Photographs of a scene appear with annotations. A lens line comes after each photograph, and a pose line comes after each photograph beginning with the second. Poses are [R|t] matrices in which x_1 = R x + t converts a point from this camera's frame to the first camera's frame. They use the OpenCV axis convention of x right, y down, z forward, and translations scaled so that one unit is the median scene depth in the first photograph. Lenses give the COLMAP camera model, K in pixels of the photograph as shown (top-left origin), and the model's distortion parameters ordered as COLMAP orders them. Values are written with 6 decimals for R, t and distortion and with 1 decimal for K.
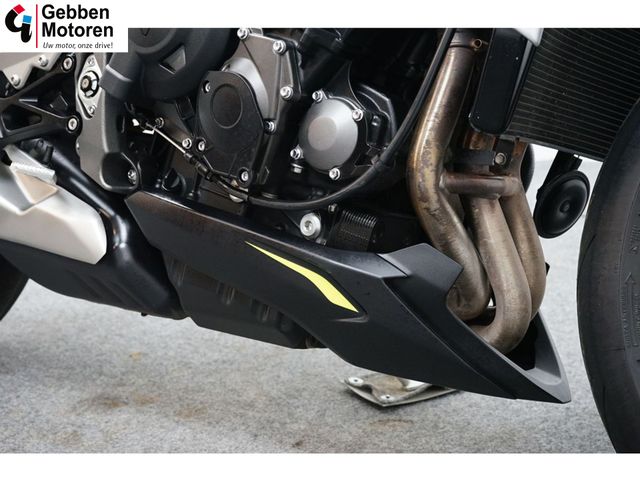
lens RADIAL K [[1110.7, 0, 322.8], [0, 1110.7, 241.0], [0, 0, 1]] dist [-0.017185, 0.000000]
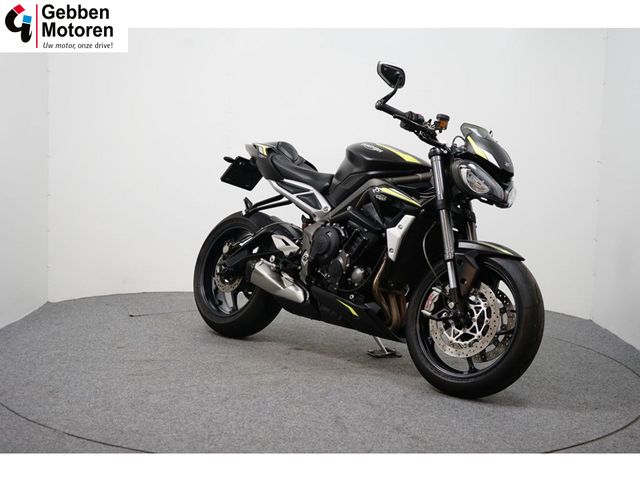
lens RADIAL K [[961.8, 0, 319.6], [0, 961.8, 242.7], [0, 0, 1]] dist [0.021628, 0.000000]
pose [[0.978101, 0.094689, -0.185346, 0.478747], [-0.120204, 0.983982, -0.131646, 0.253731], [0.169912, 0.151042, 0.973815, -2.371193]]
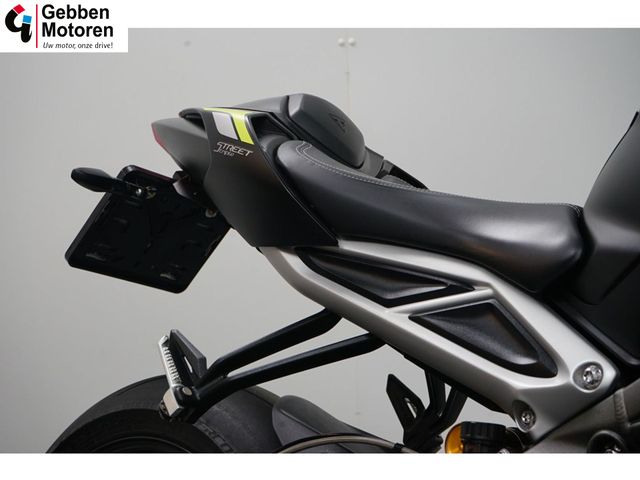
lens RADIAL K [[1317.8, 0, 319.5], [0, 1317.8, 239.7], [0, 0, 1]] dist [-0.062790, 0.000000]
pose [[0.992206, 0.023895, -0.122293, -0.236110], [-0.048665, 0.977805, -0.203788, -0.220878], [0.114709, 0.208151, 0.971347, 0.036341]]
